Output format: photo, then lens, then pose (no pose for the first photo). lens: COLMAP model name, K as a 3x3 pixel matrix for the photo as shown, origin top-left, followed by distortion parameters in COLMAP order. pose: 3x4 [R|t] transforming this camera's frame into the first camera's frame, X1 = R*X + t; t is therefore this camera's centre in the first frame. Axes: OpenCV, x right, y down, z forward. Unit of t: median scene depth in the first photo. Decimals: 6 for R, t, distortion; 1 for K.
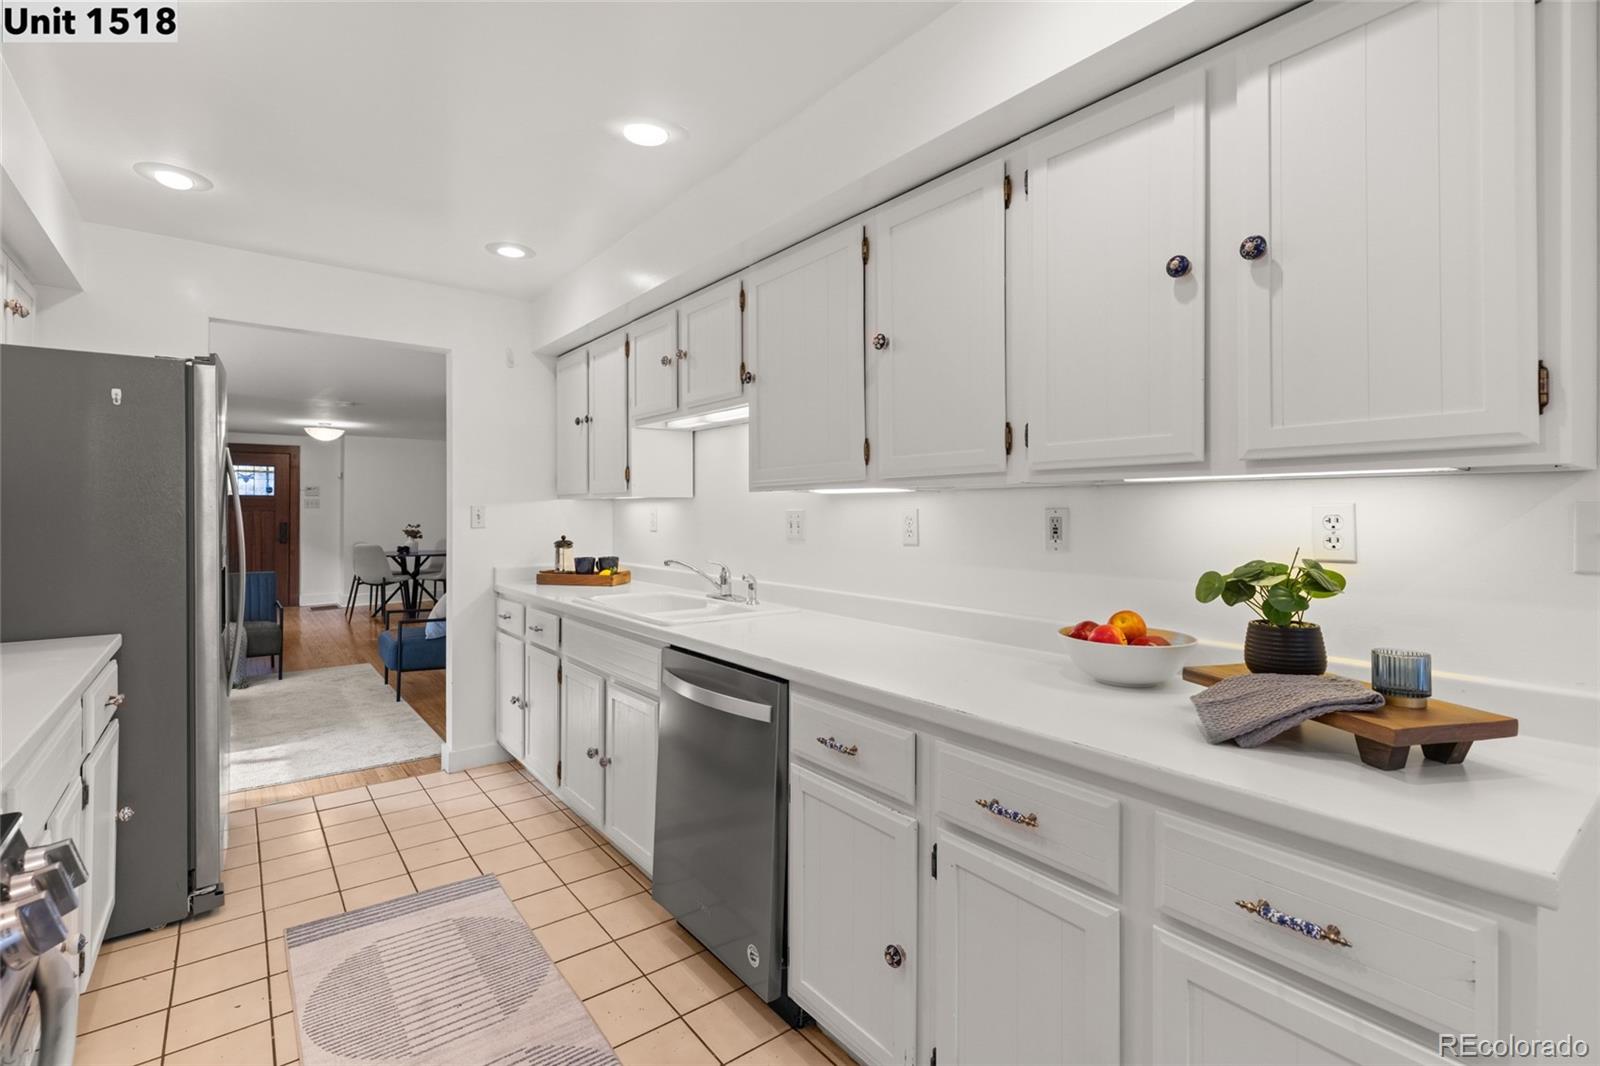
lens RADIAL K [[729.2, 0, 805.6], [0, 729.2, 497.8], [0, 0, 1]] dist [0.002671, 0.000010]
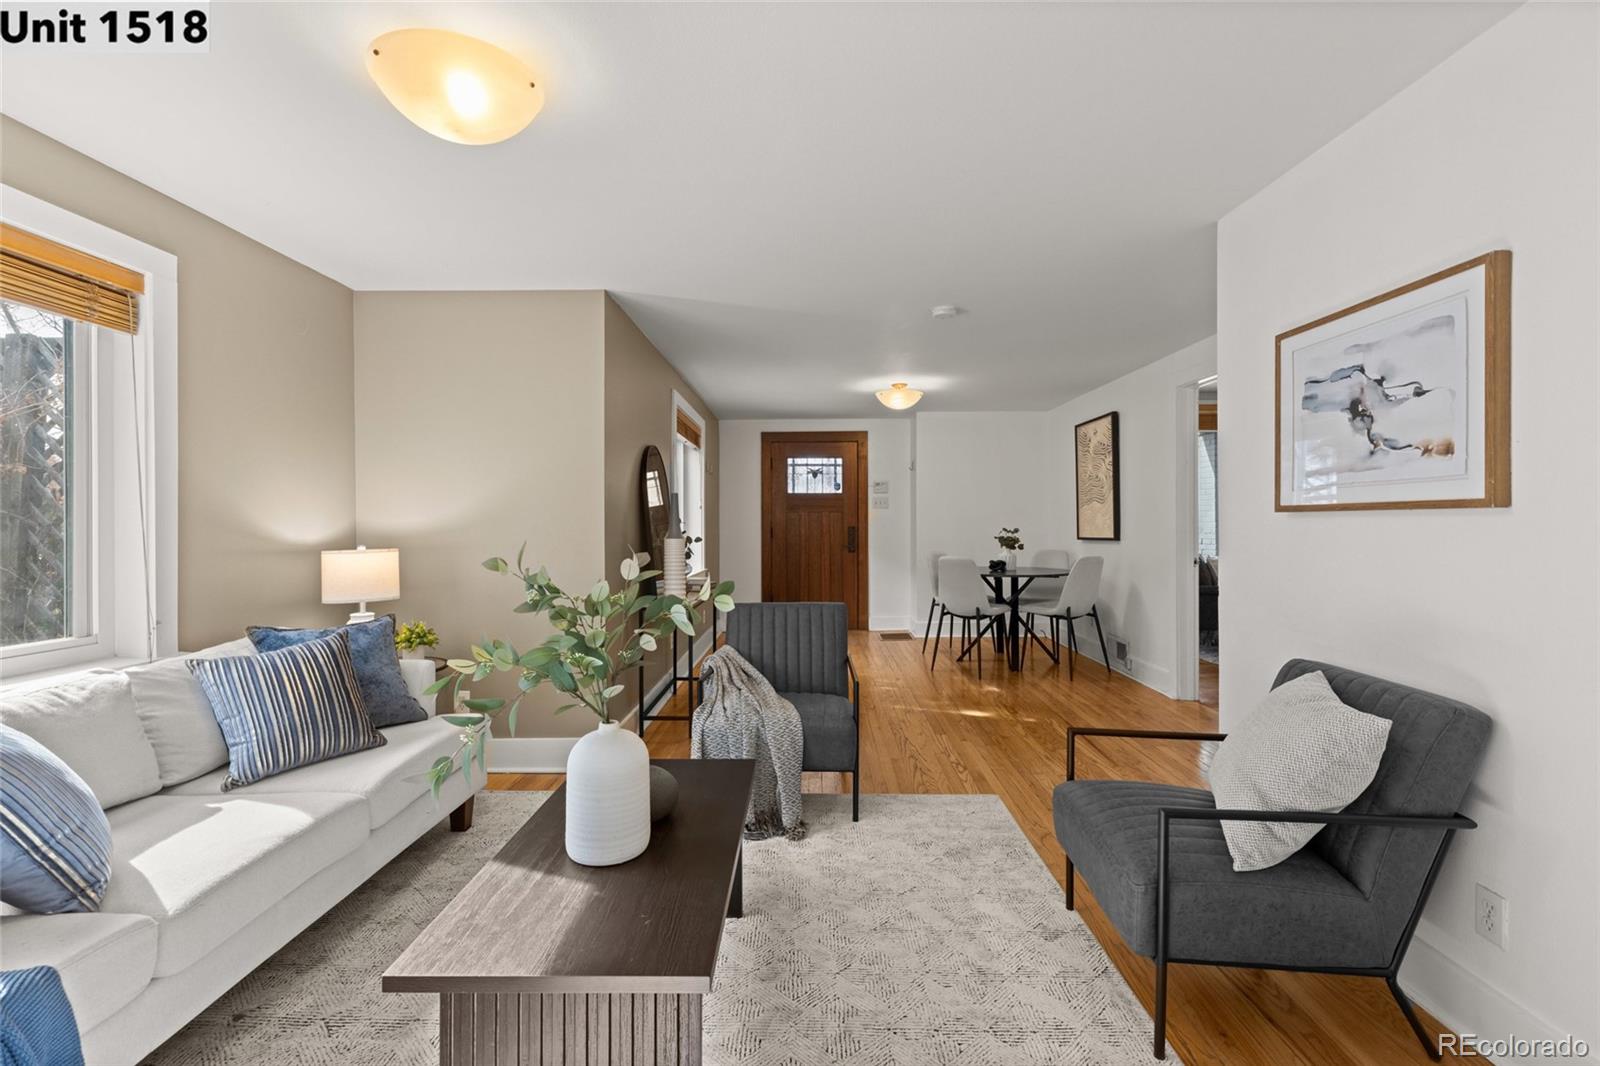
lens RADIAL K [[725.0, 0, 805.5], [0, 725.0, 524.7], [0, 0, 1]] dist [0.004102, -0.000447]
pose [[0.777721, 0.000920, -0.628609, -0.799947], [0.011040, 0.999825, 0.015121, 0.062760], [0.628512, -0.018700, 0.777575, 1.098091]]
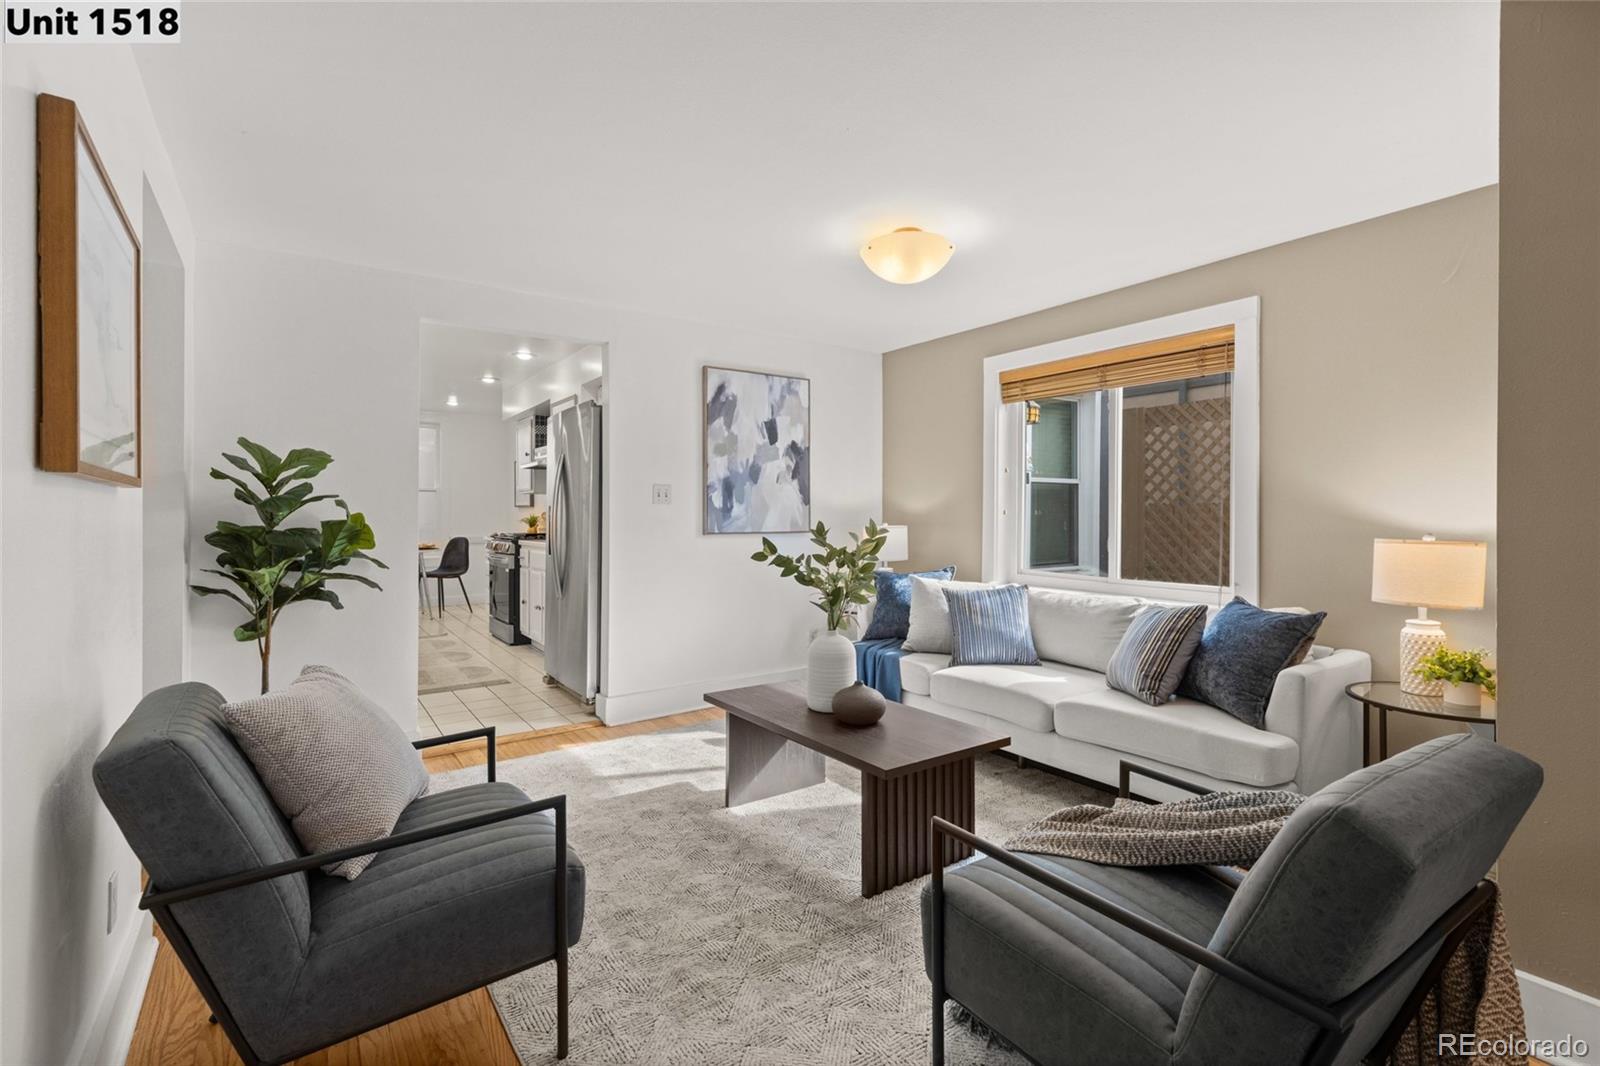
lens RADIAL K [[725.2, 0, 797.1], [0, 725.2, 520.2], [0, 0, 1]] dist [0.001140, -0.000321]
pose [[-0.998663, -0.001887, 0.051658, -1.277248], [-0.002781, 0.999847, -0.017242, 0.101659], [-0.051618, -0.017362, -0.998516, 2.357025]]
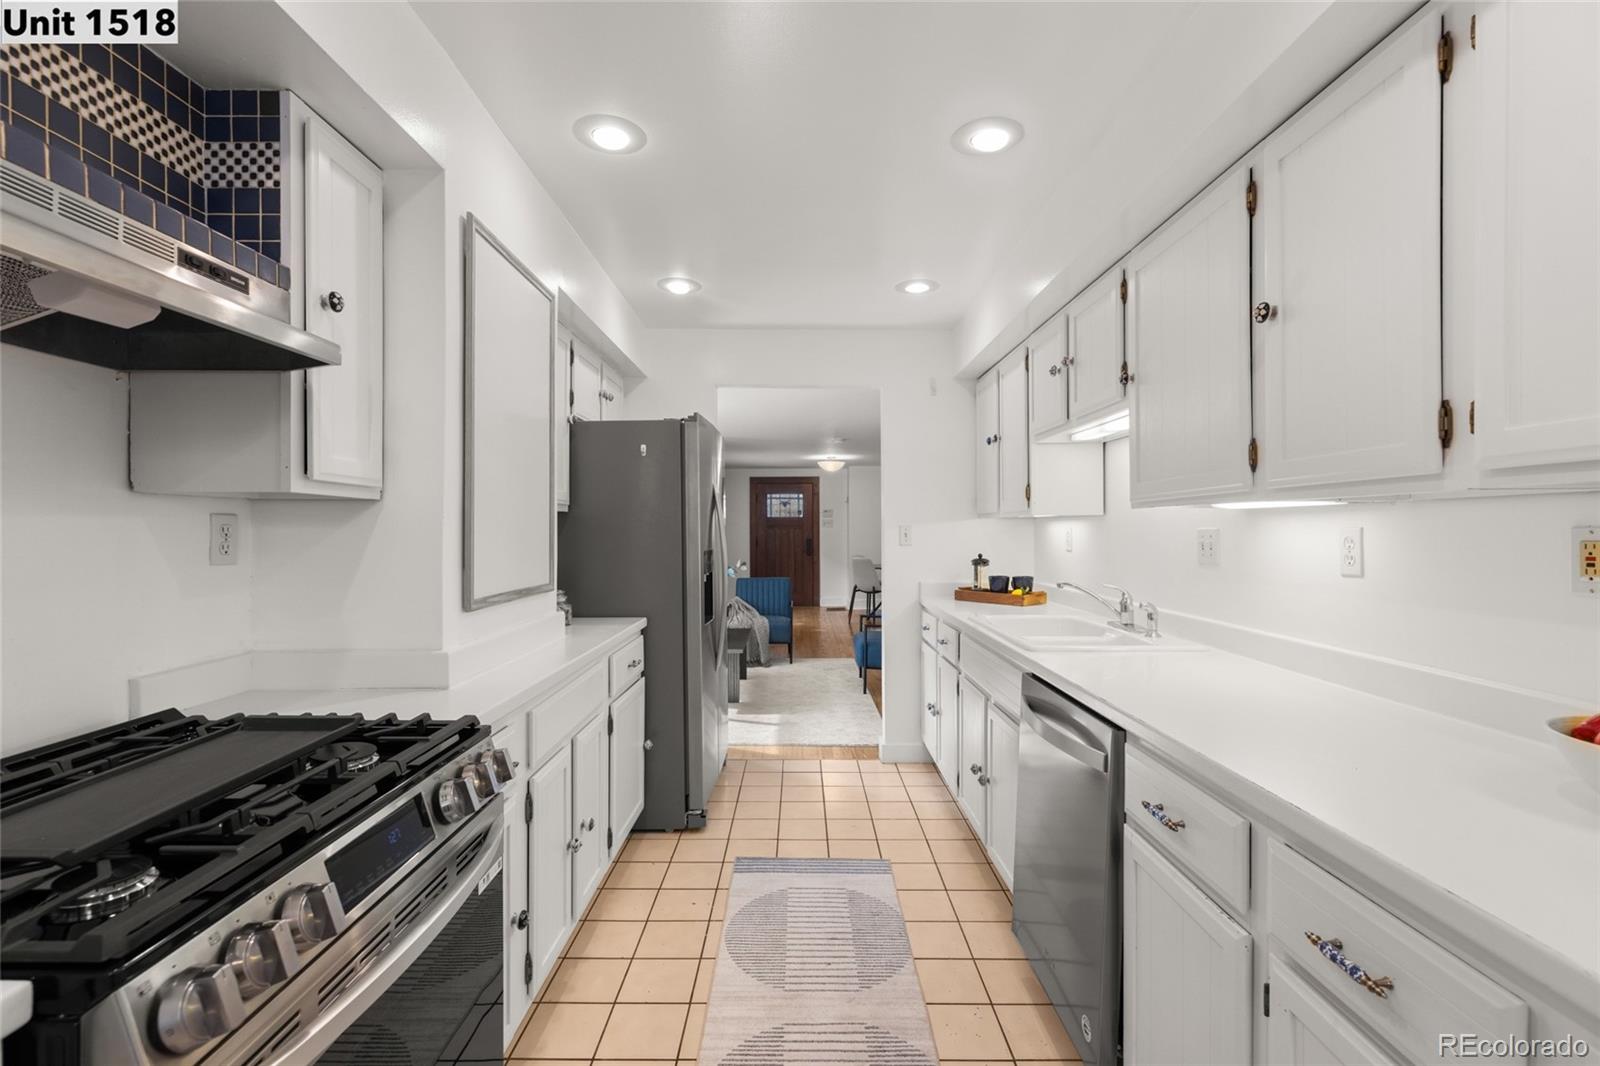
lens RADIAL K [[725.0, 0, 805.5], [0, 725.0, 524.7], [0, 0, 1]] dist [0.004102, -0.000447]
pose [[0.790676, -0.005666, -0.612209, 0.124557], [0.013641, 0.999872, 0.008364, -0.001008], [0.612083, -0.014964, 0.790652, 0.057838]]
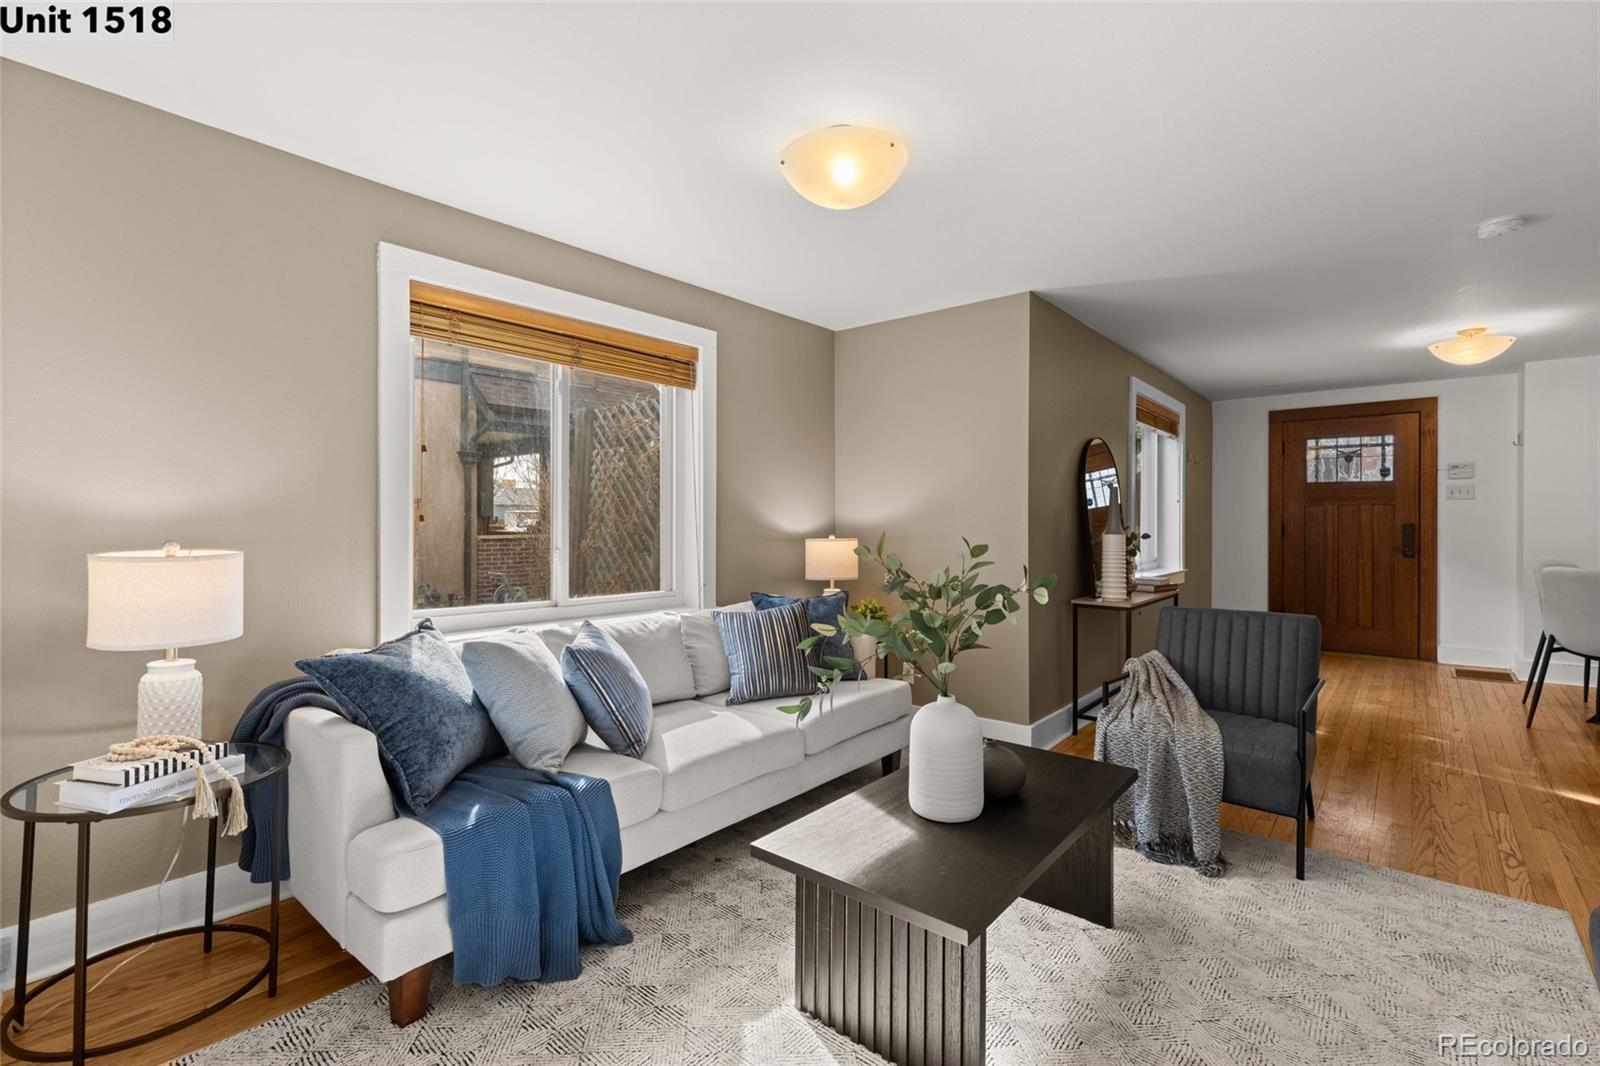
lens RADIAL K [[725.2, 0, 797.1], [0, 725.2, 520.2], [0, 0, 1]] dist [0.001140, -0.000321]
pose [[0.196579, 0.003389, -0.980482, -0.683718], [0.013664, 0.999887, 0.006195, 0.065659], [0.980393, -0.014615, 0.196510, 1.189512]]
